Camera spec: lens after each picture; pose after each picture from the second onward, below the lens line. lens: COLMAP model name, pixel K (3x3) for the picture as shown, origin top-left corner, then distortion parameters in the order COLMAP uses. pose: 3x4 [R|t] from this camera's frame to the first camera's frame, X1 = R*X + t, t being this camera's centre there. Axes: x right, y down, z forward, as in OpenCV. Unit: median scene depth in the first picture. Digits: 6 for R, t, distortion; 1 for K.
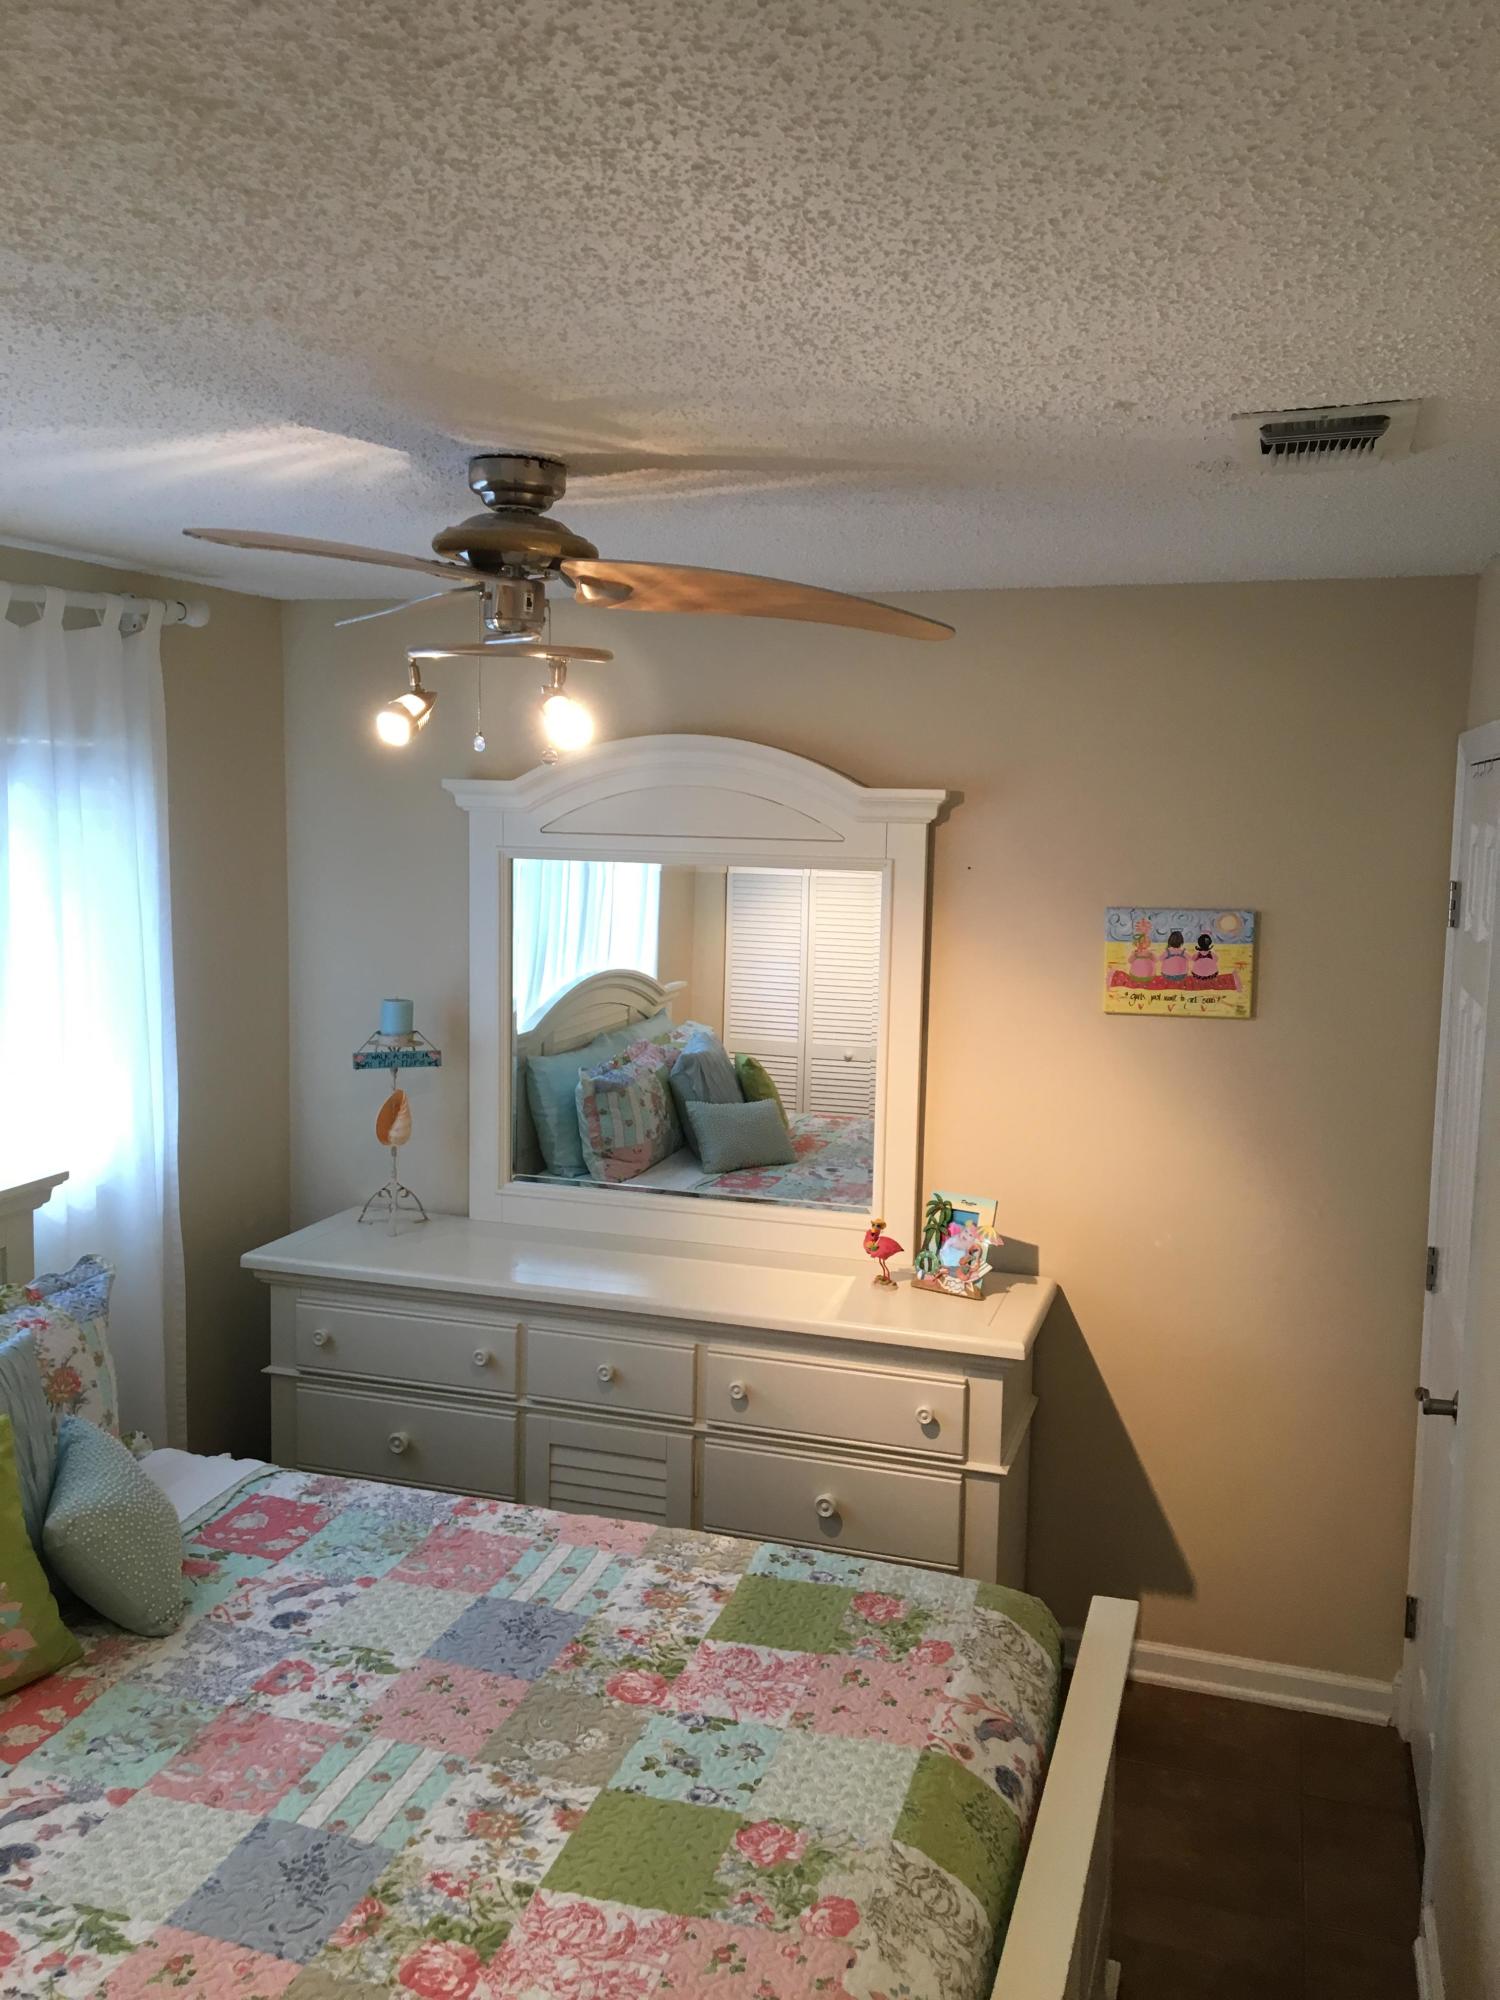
lens RADIAL K [[1686.2, 0, 735.6], [0, 1686.2, 996.4], [0, 0, 1]] dist [0.102684, -0.164376]
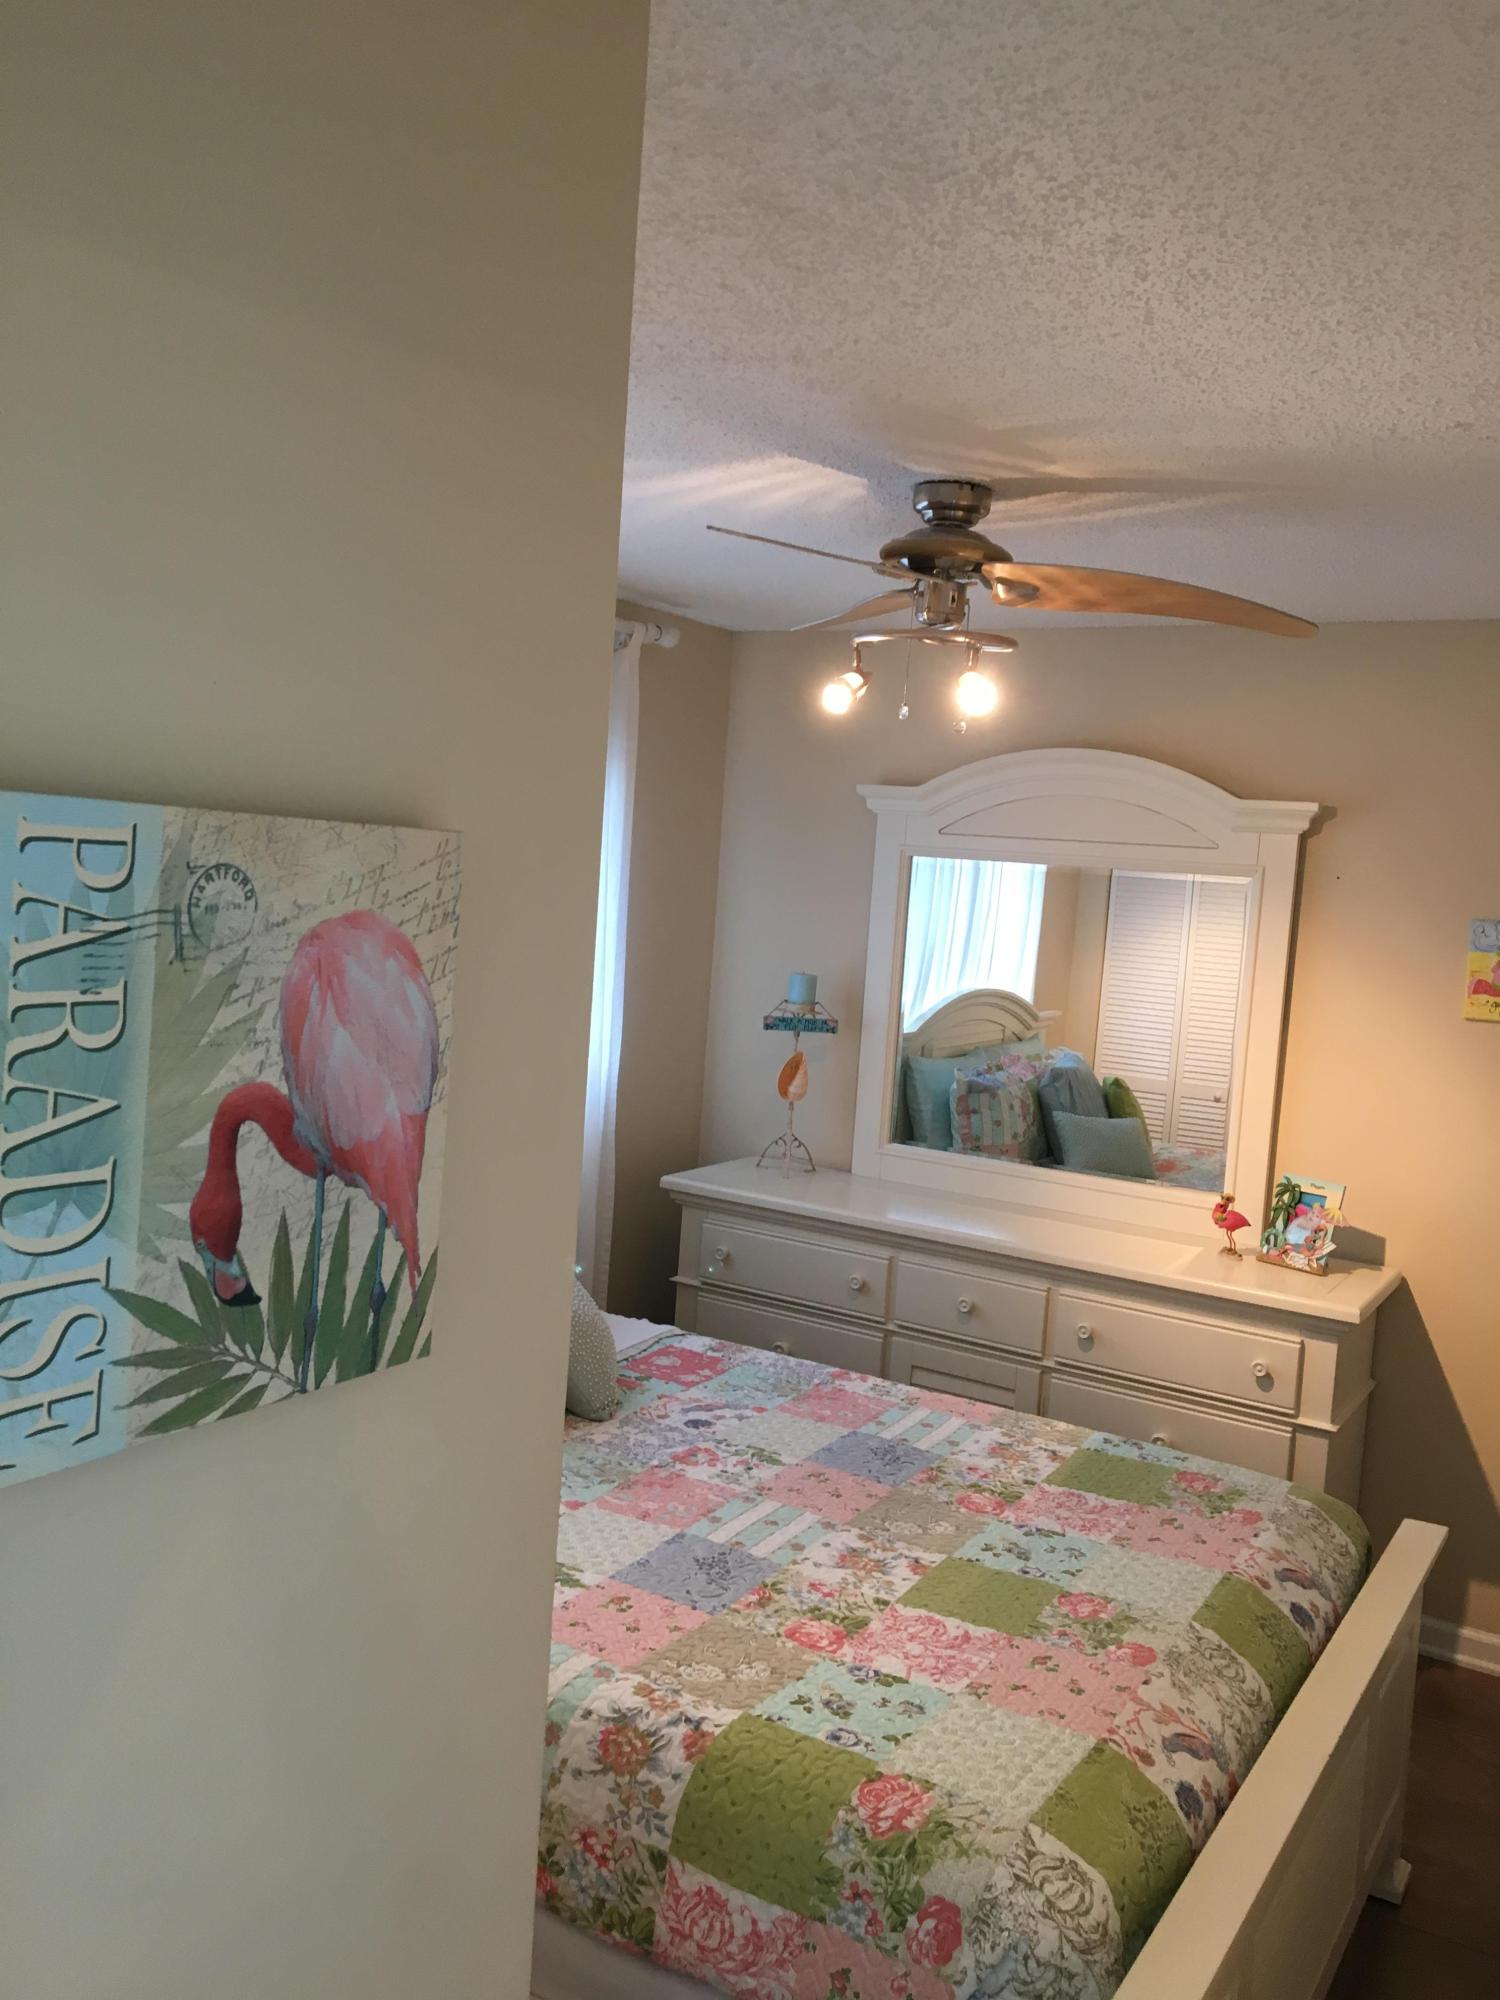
lens RADIAL K [[1686.2, 0, 735.6], [0, 1686.2, 996.4], [0, 0, 1]] dist [0.102684, -0.164376]
pose [[0.973223, 0.064876, -0.220517, 0.015303], [-0.075512, 0.996337, -0.040143, 0.116936], [0.217105, 0.055720, 0.974557, -0.221127]]
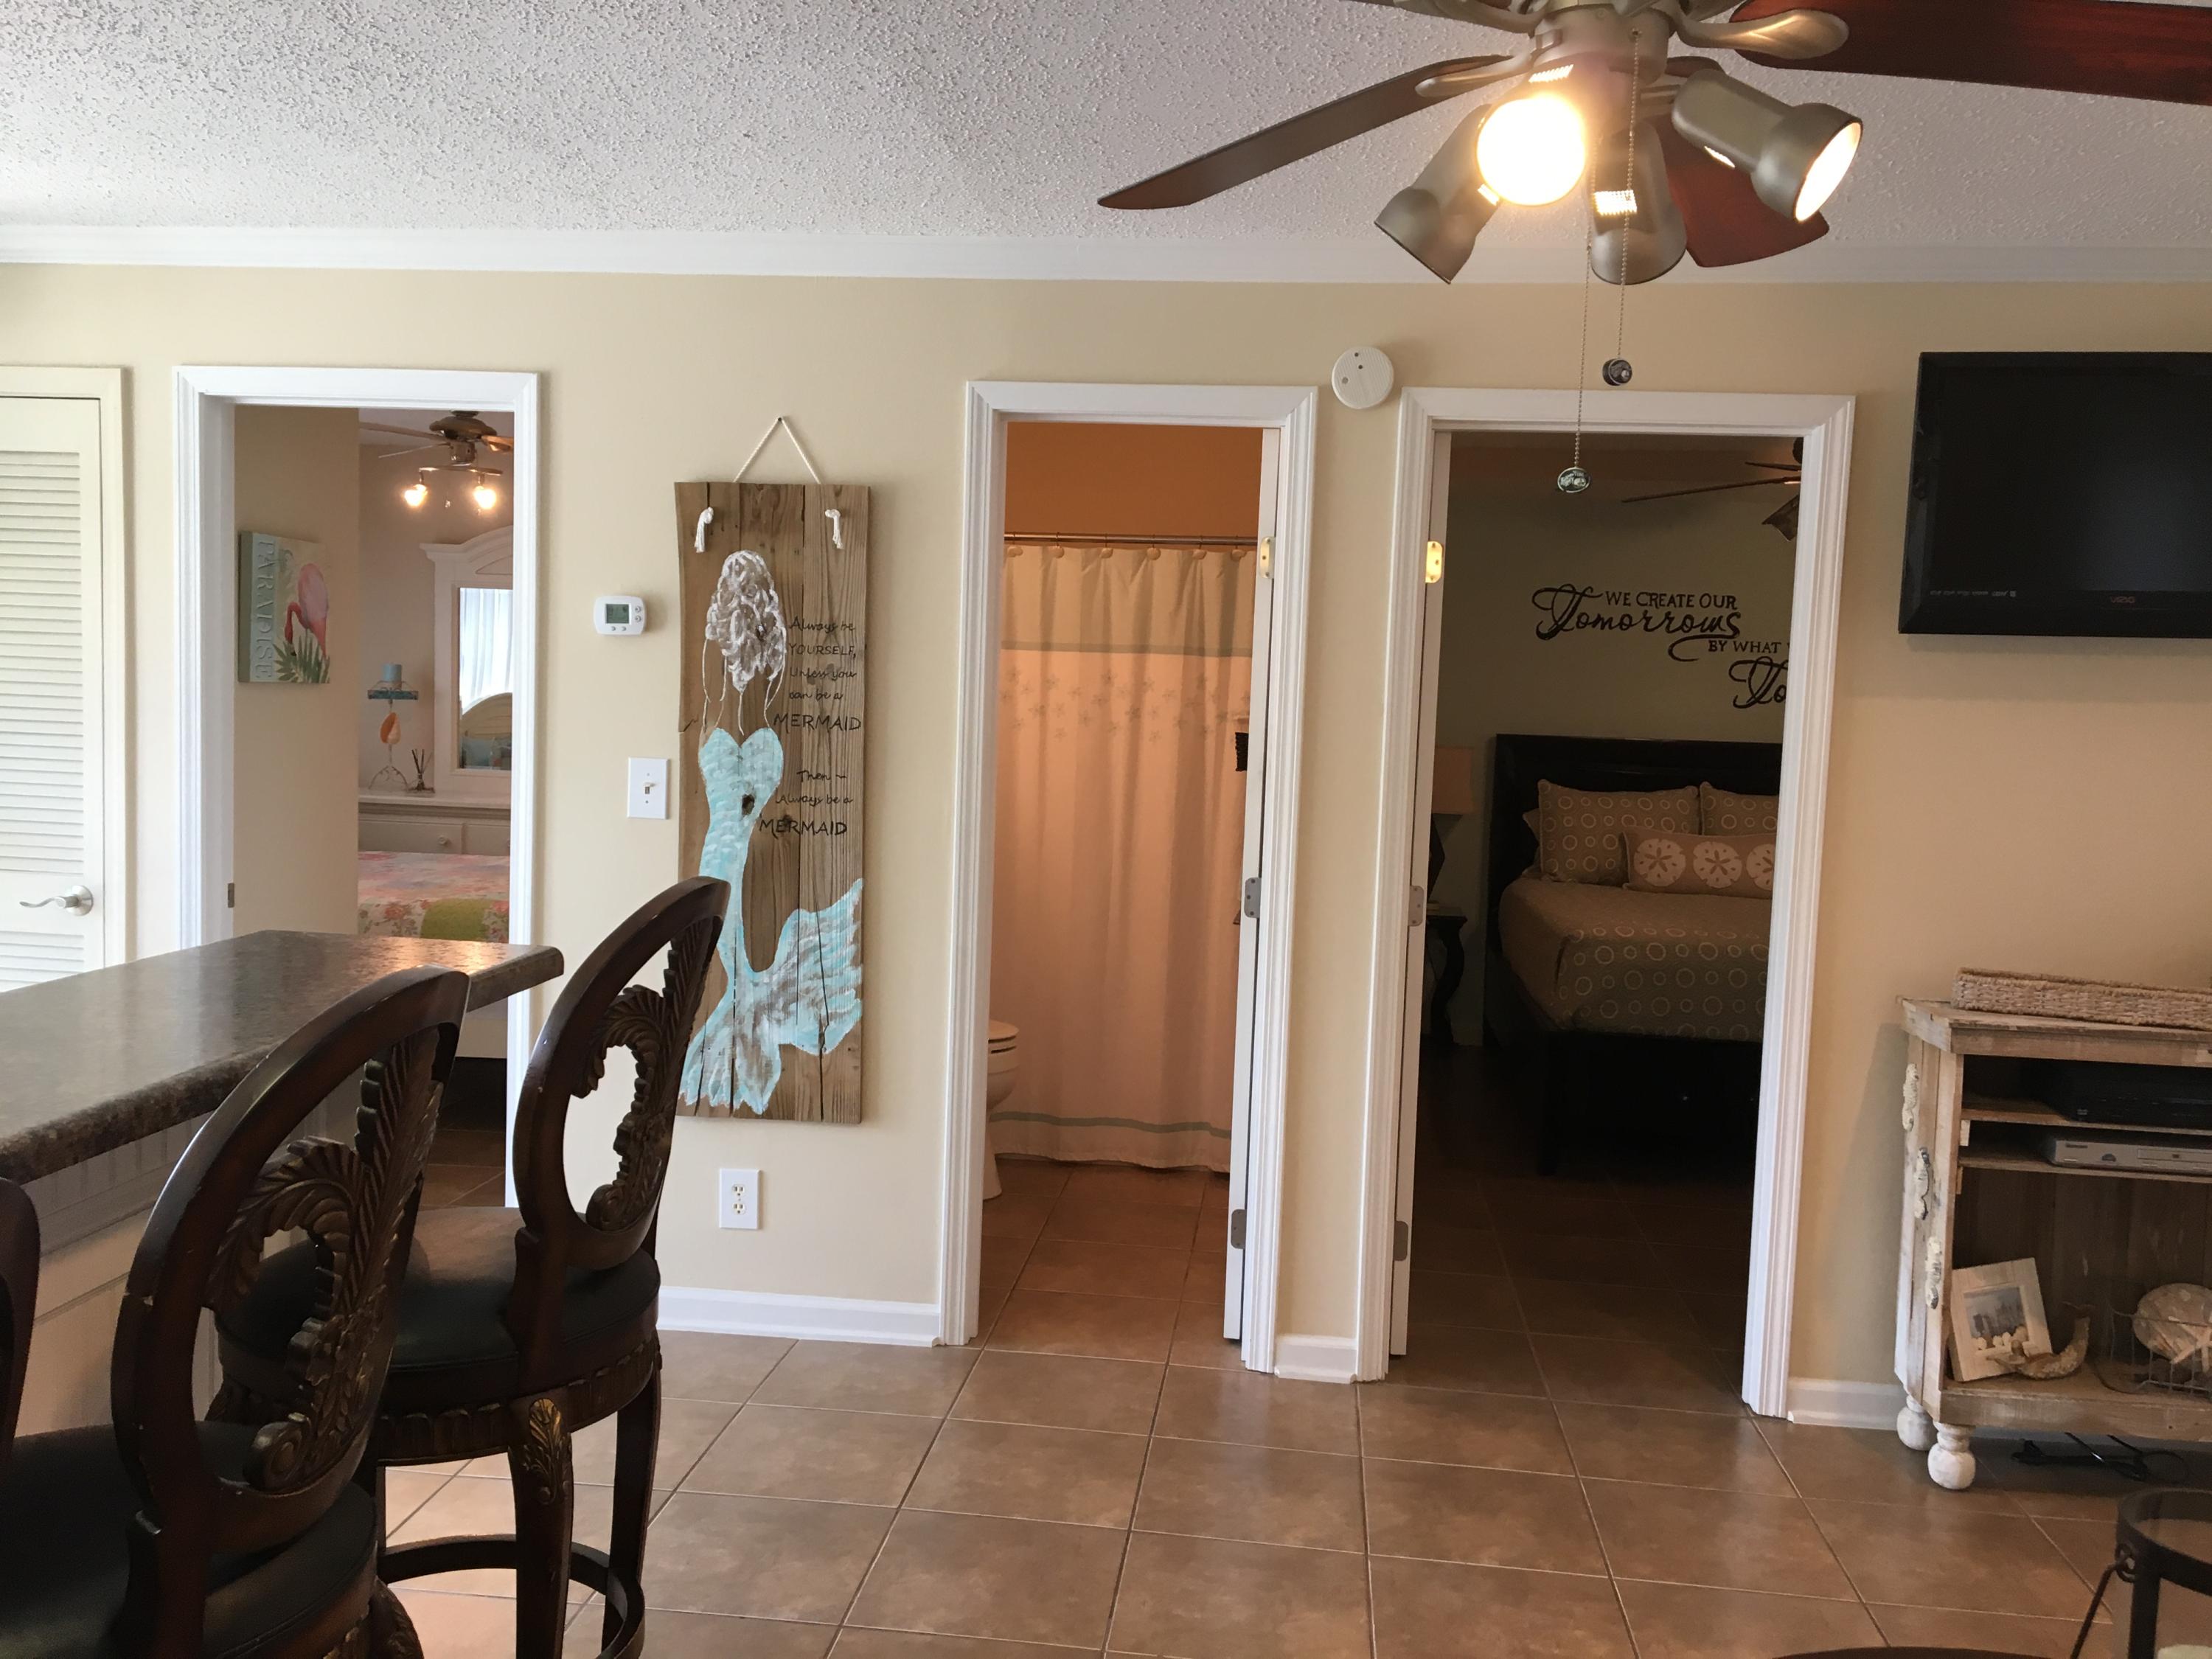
lens RADIAL K [[1864.9, 0, 1105.0], [0, 1864.9, 834.1], [0, 0, 1]] dist [0.102684, -0.164376]
pose [[0.979570, 0.001112, 0.201101, 0.248824], [0.005912, 0.999393, -0.034324, 0.453180], [-0.201017, 0.034812, 0.978969, -1.979158]]
